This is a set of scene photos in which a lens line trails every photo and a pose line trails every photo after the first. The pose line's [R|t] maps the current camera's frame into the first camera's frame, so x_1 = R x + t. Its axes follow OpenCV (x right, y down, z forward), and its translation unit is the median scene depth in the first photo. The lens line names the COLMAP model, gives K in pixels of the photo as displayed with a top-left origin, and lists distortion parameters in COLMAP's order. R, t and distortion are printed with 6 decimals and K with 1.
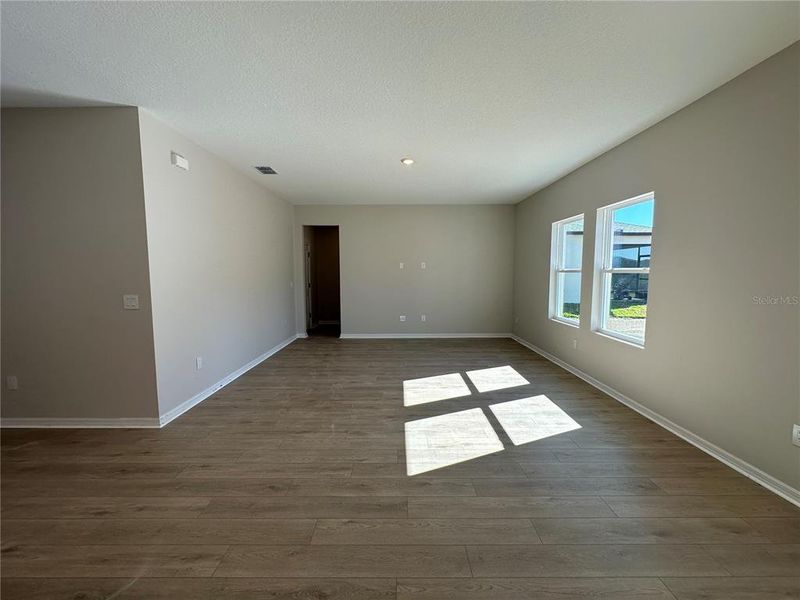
lens RADIAL K [[318.8, 0, 399.5], [0, 318.8, 300.0], [0, 0, 1]] dist [-0.003218, 0.000220]
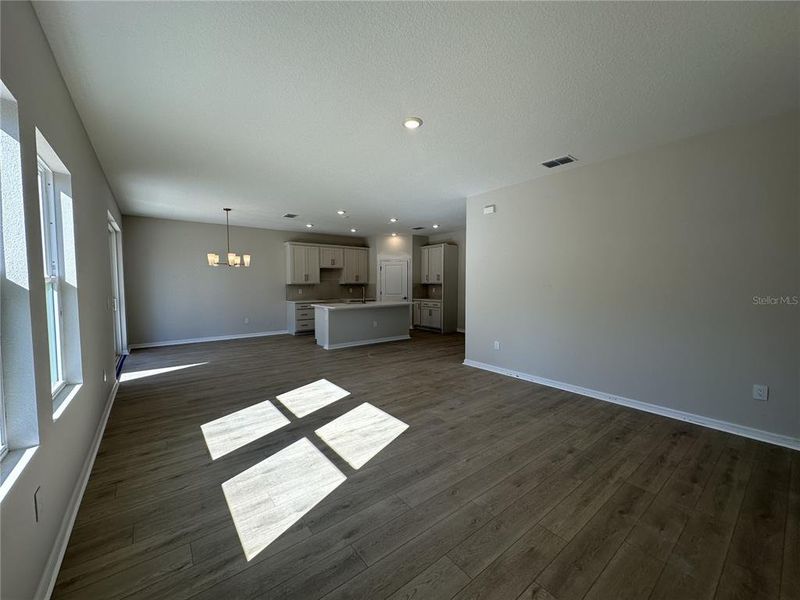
lens RADIAL K [[318.8, 0, 399.5], [0, 318.8, 300.0], [0, 0, 1]] dist [-0.003218, 0.000220]
pose [[-0.788608, 0.036727, -0.613798, 0.567983], [-0.050643, 0.990944, 0.124359, -0.155311], [0.612807, 0.129155, -0.779607, 1.811144]]
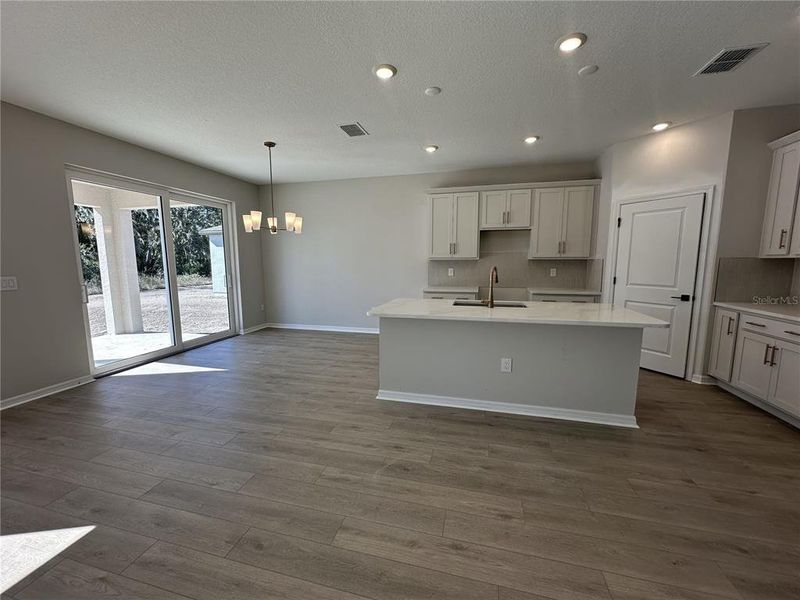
lens RADIAL K [[318.8, 0, 399.5], [0, 318.8, 300.0], [0, 0, 1]] dist [-0.003218, 0.000220]
pose [[-0.968517, -0.026213, 0.247564, -0.521788], [0.026718, 0.977753, 0.208051, -0.061641], [-0.247510, 0.208116, -0.946270, 0.889016]]
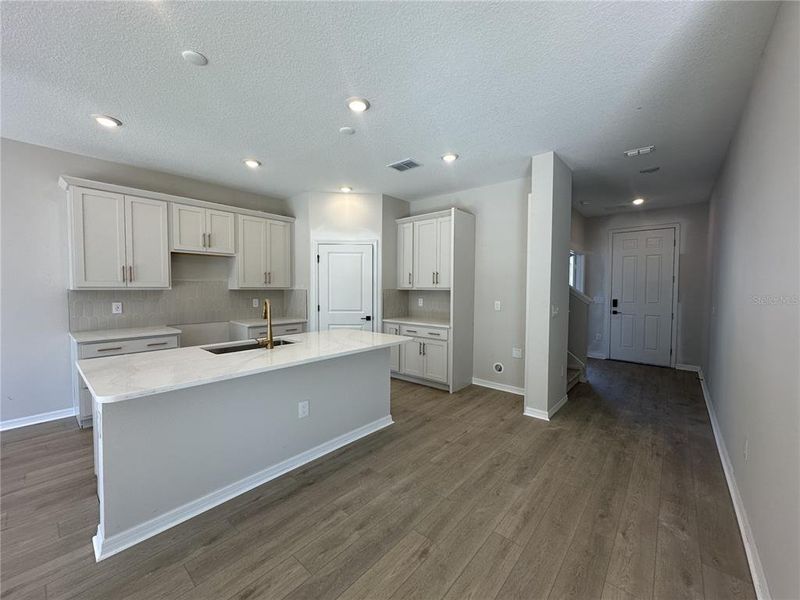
lens RADIAL K [[318.8, 0, 399.5], [0, 318.8, 300.0], [0, 0, 1]] dist [-0.003218, 0.000220]
pose [[-0.653341, 0.028545, -0.756525, -0.193496], [-0.069412, 0.992821, 0.097405, -0.057012], [0.753875, 0.116151, -0.646670, 0.697760]]
